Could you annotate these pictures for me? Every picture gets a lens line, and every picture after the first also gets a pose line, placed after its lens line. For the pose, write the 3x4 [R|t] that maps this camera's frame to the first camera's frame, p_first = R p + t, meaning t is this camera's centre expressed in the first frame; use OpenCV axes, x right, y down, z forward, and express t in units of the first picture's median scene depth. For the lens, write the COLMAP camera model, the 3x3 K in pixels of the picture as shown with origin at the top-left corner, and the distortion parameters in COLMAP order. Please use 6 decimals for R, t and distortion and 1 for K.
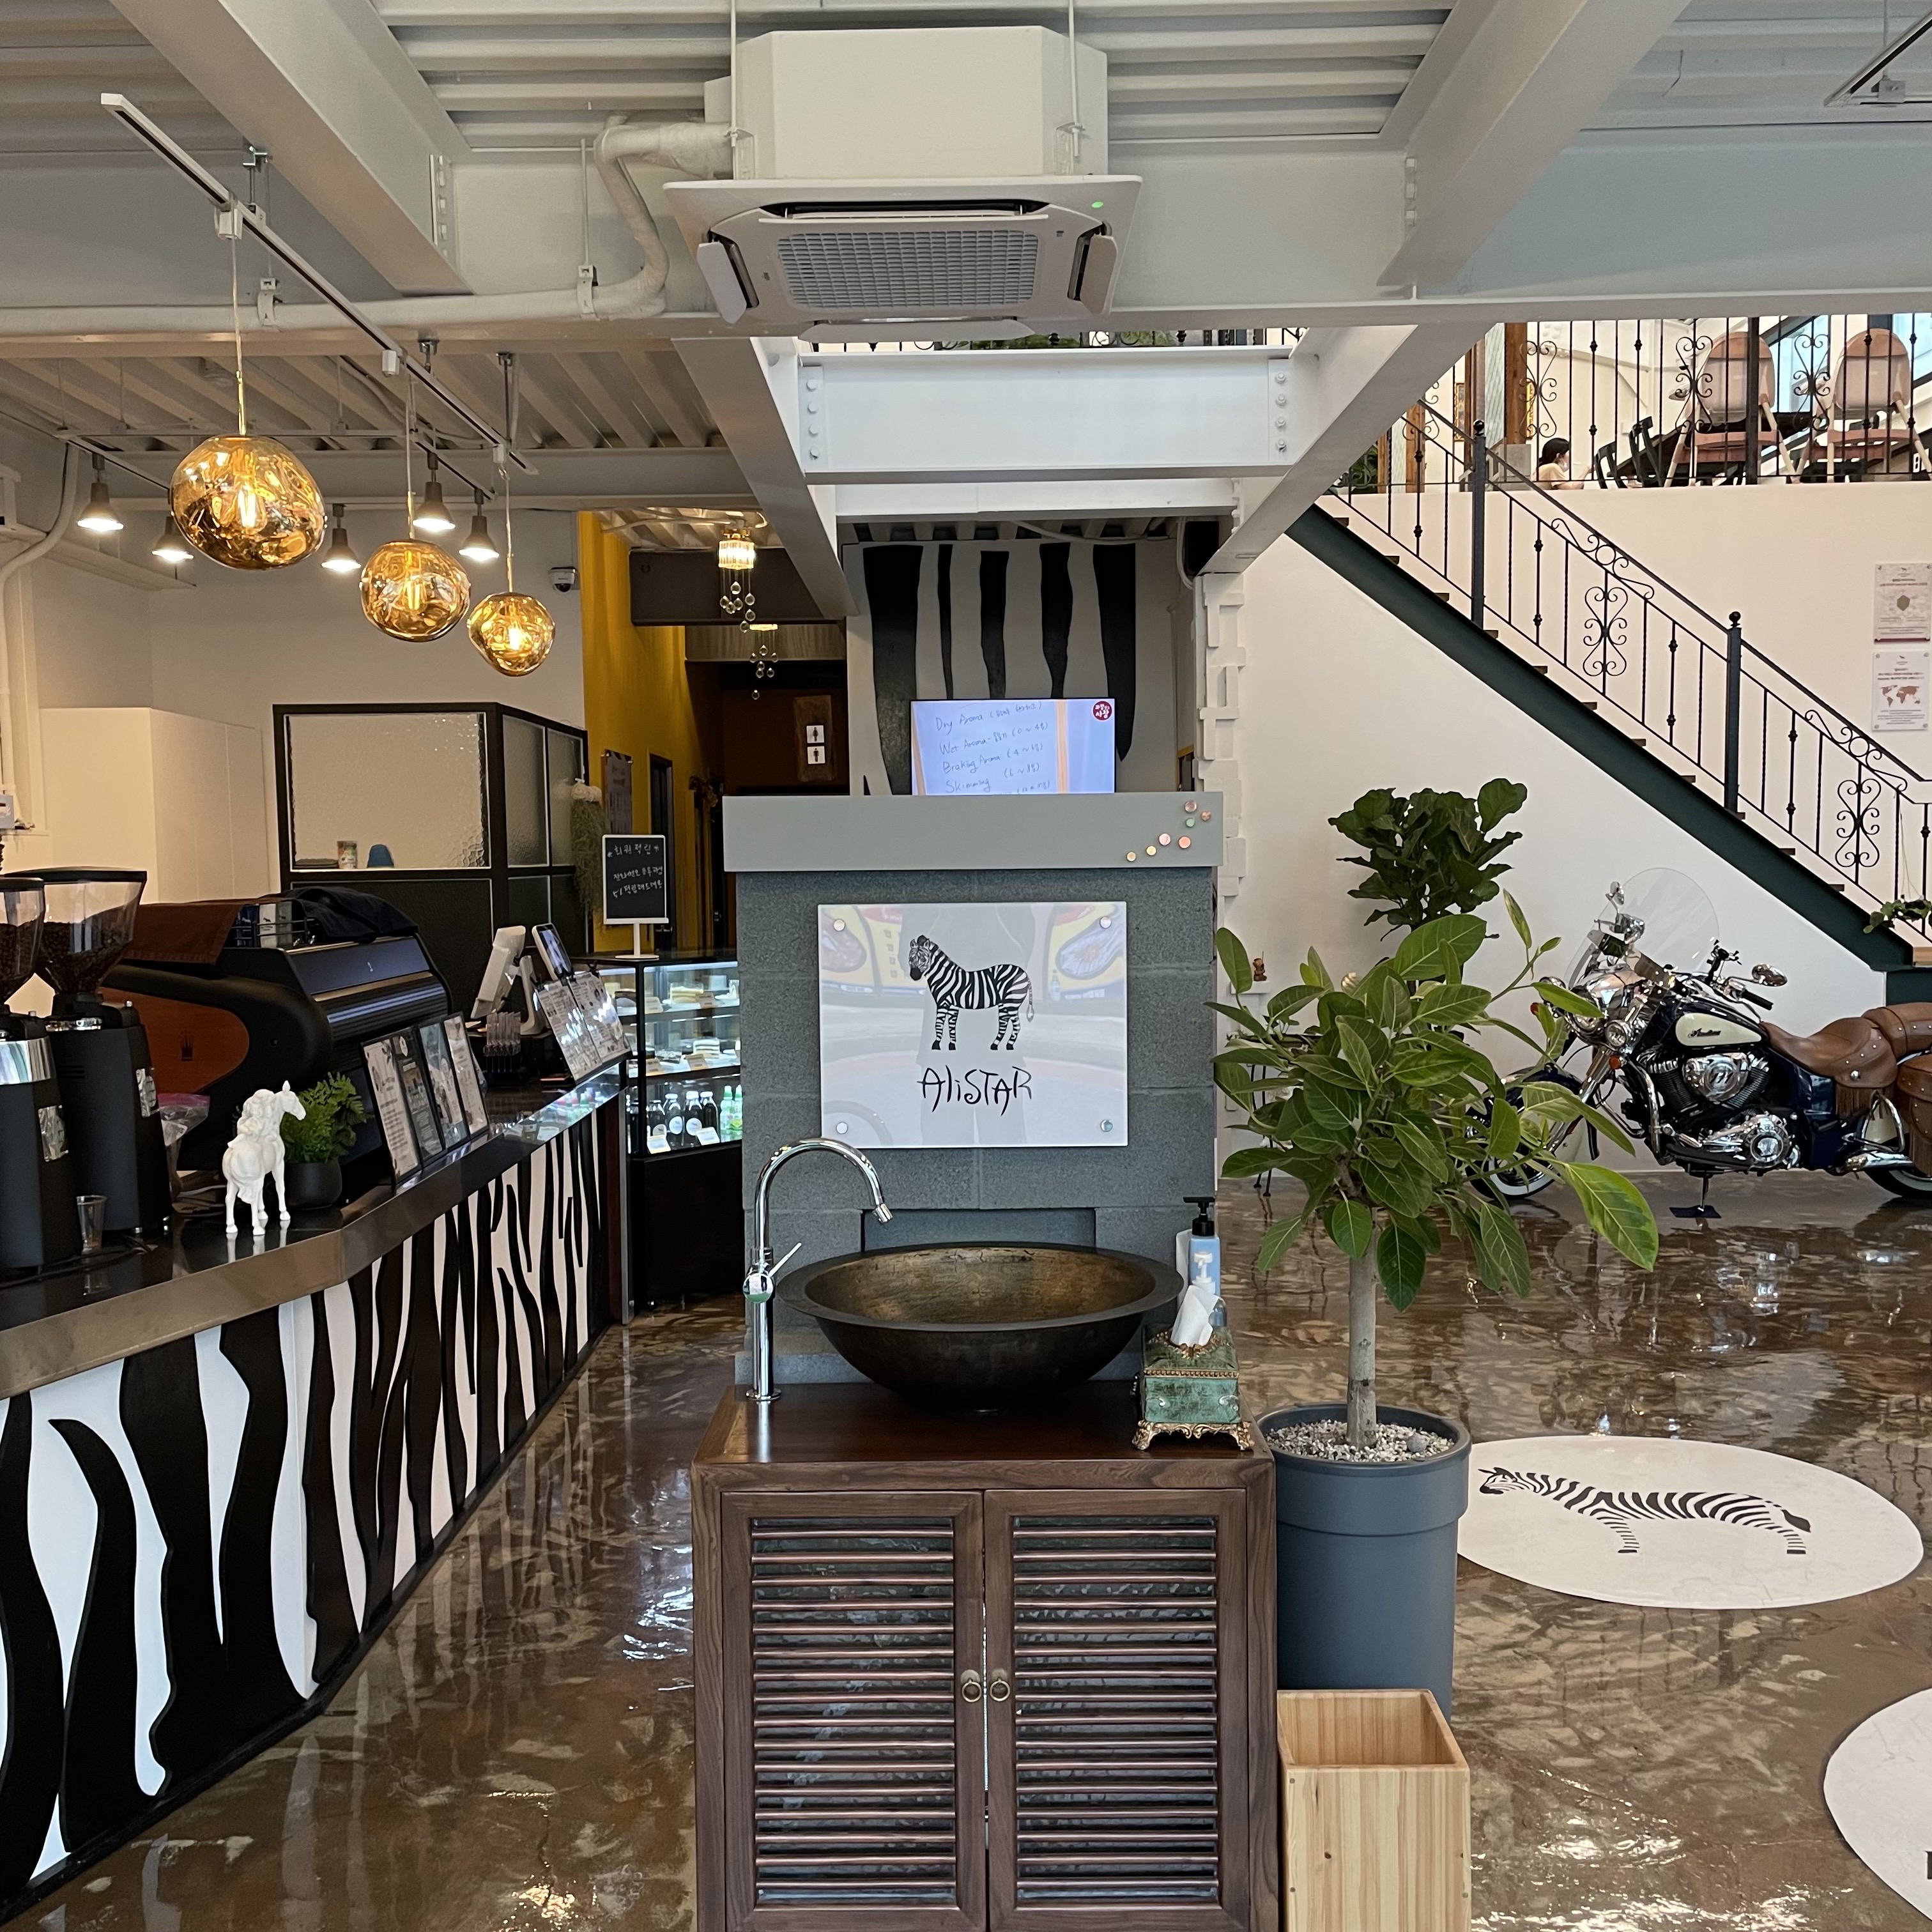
lens RADIAL K [[1850.5, 0, 962.7], [0, 1850.5, 990.2], [0, 0, 1]] dist [0.081247, -0.123142]
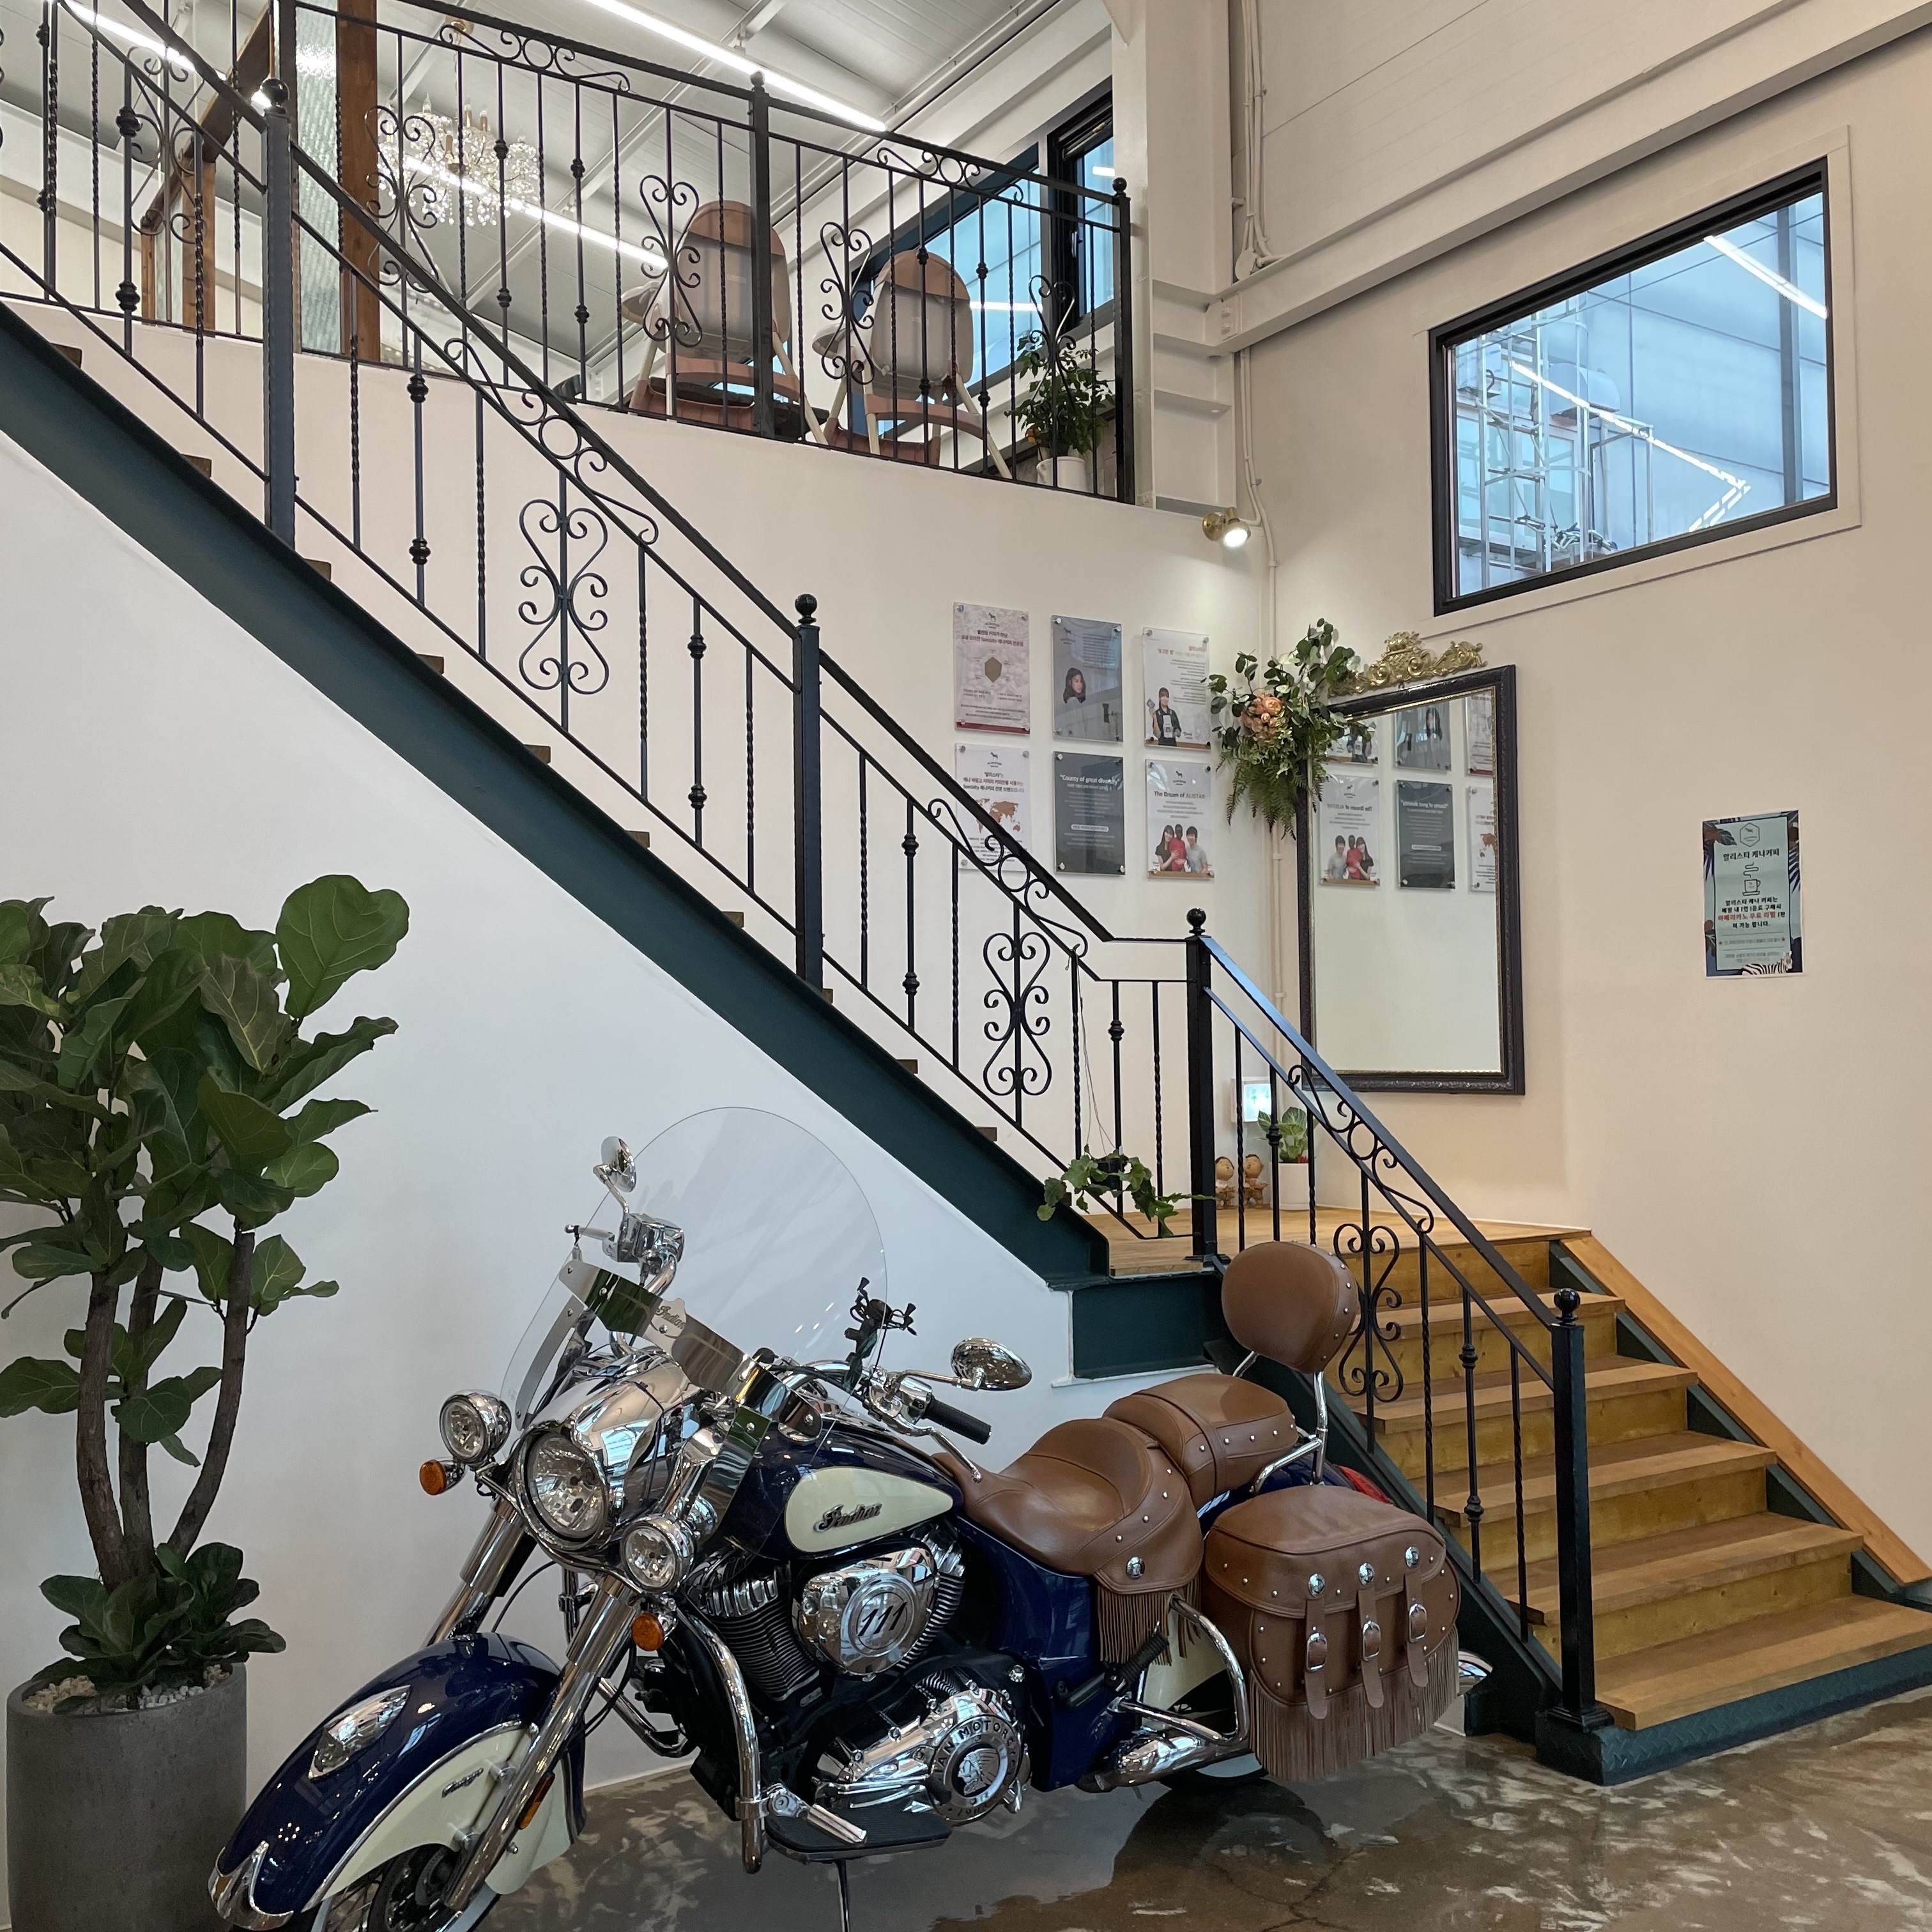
lens RADIAL K [[1924.3, 0, 966.0], [0, 1924.3, 966.0], [0, 0, 1]] dist [0.167046, -0.385295]
pose [[0.835025, 0.026408, 0.549577, 0.172240], [0.042167, 0.992838, -0.111776, -0.044321], [-0.548593, 0.116510, 0.827932, 0.584717]]
